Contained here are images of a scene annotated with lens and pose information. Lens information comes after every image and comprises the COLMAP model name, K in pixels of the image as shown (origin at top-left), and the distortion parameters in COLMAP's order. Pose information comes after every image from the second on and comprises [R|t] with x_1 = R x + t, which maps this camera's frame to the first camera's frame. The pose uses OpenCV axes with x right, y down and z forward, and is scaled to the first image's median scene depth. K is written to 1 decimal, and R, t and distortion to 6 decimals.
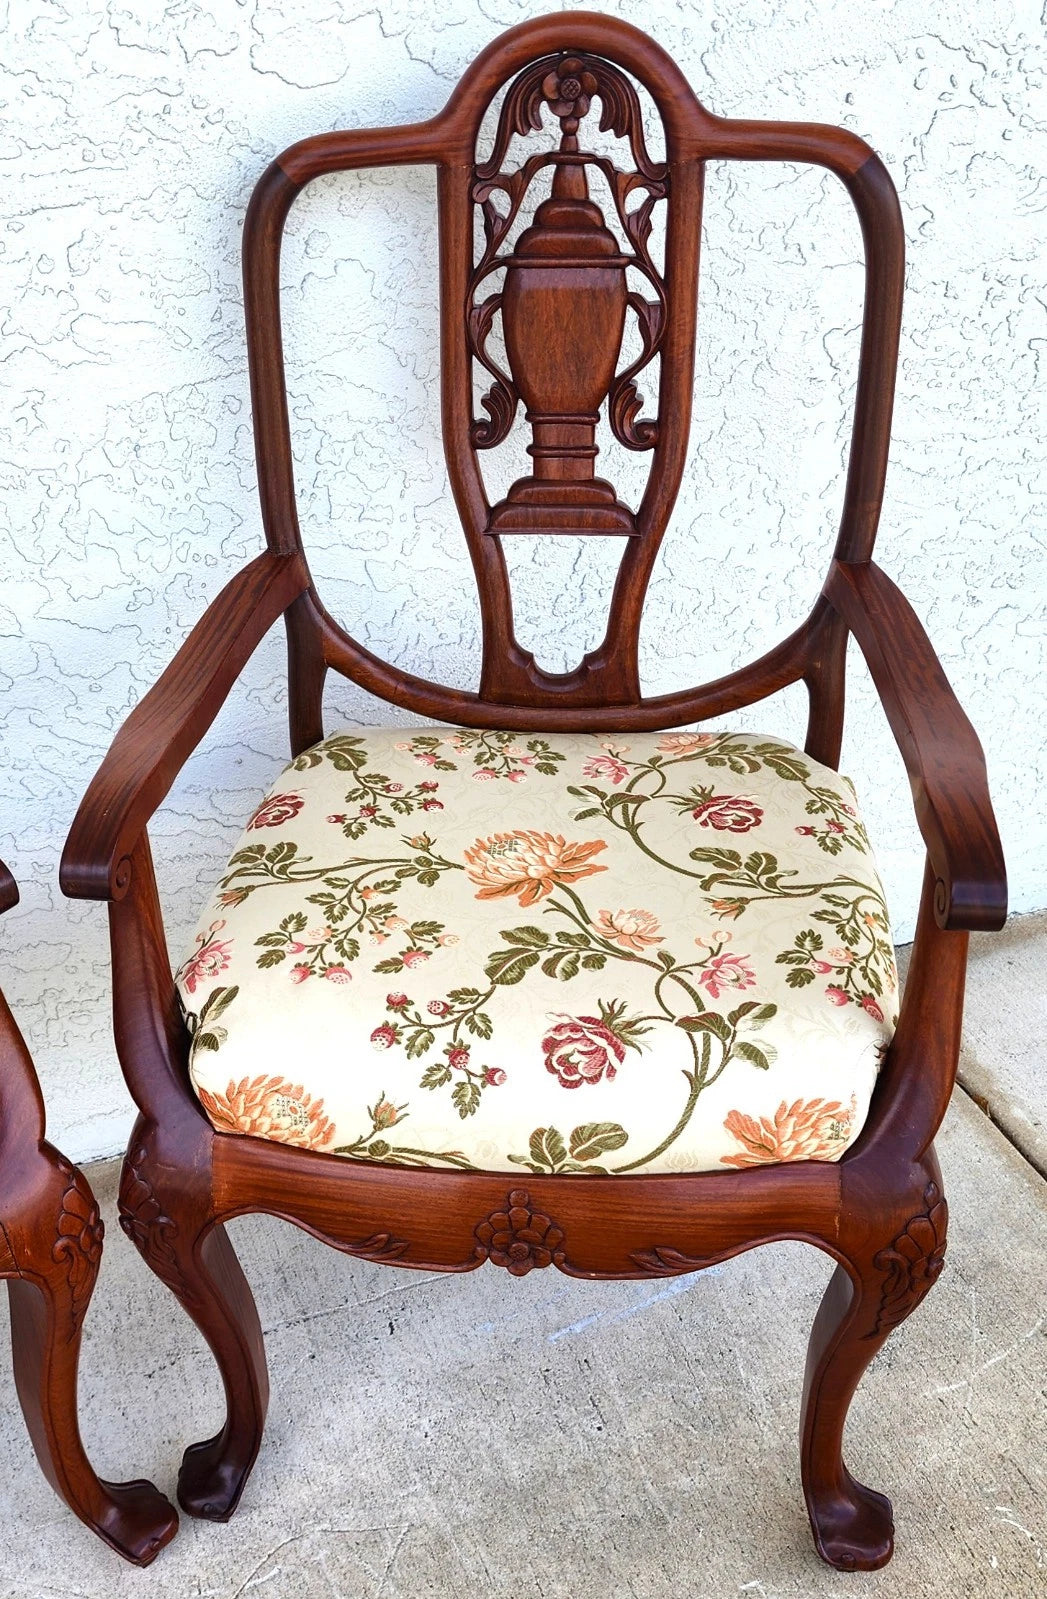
lens RADIAL K [[1627.3, 0, 424.2], [0, 1627.3, 805.3], [0, 0, 1]] dist [0.154708, -0.294867]
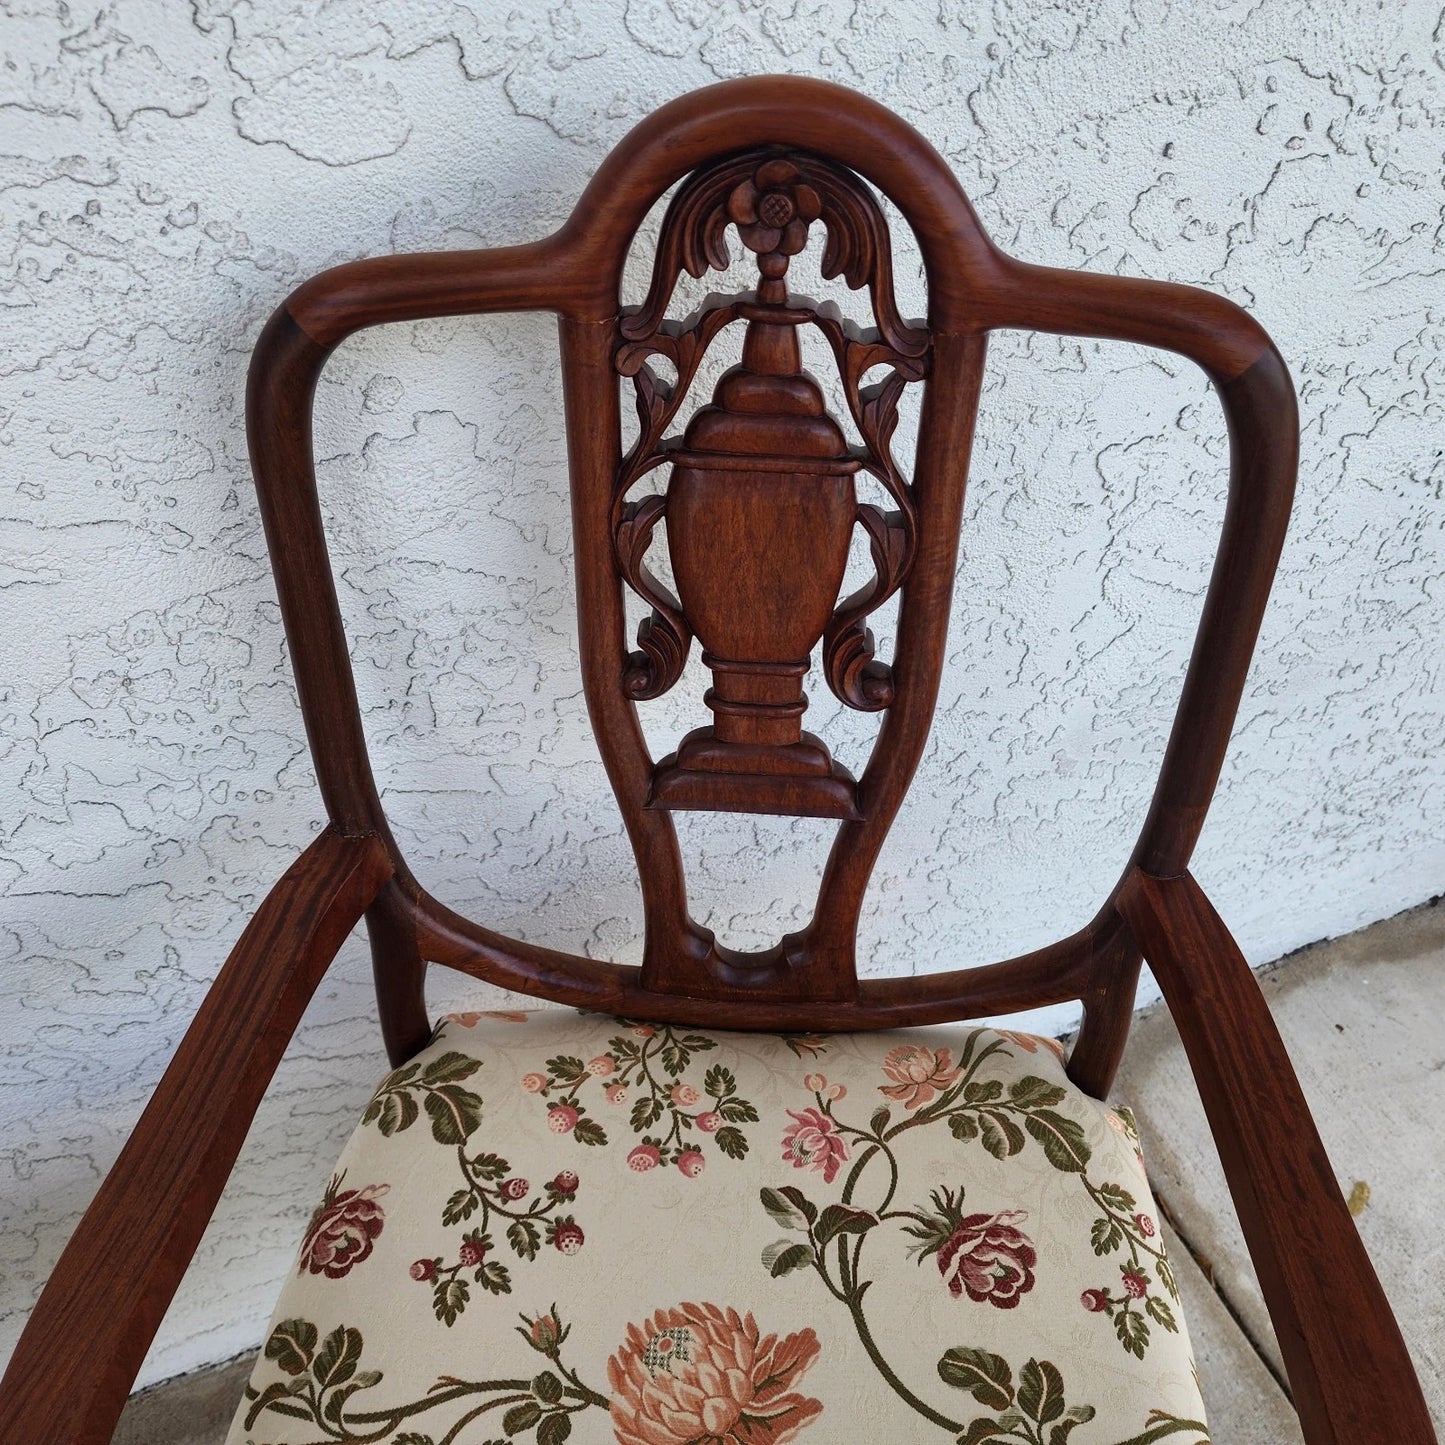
lens RADIAL K [[1294.0, 0, 729.2], [0, 1294.0, 717.4], [0, 0, 1]] dist [0.063846, -0.072855]
pose [[0.997273, -0.005419, 0.073603, 0.034596], [-0.006703, 0.986526, 0.163467, -0.315228], [-0.073497, -0.163515, 0.983799, 0.488852]]
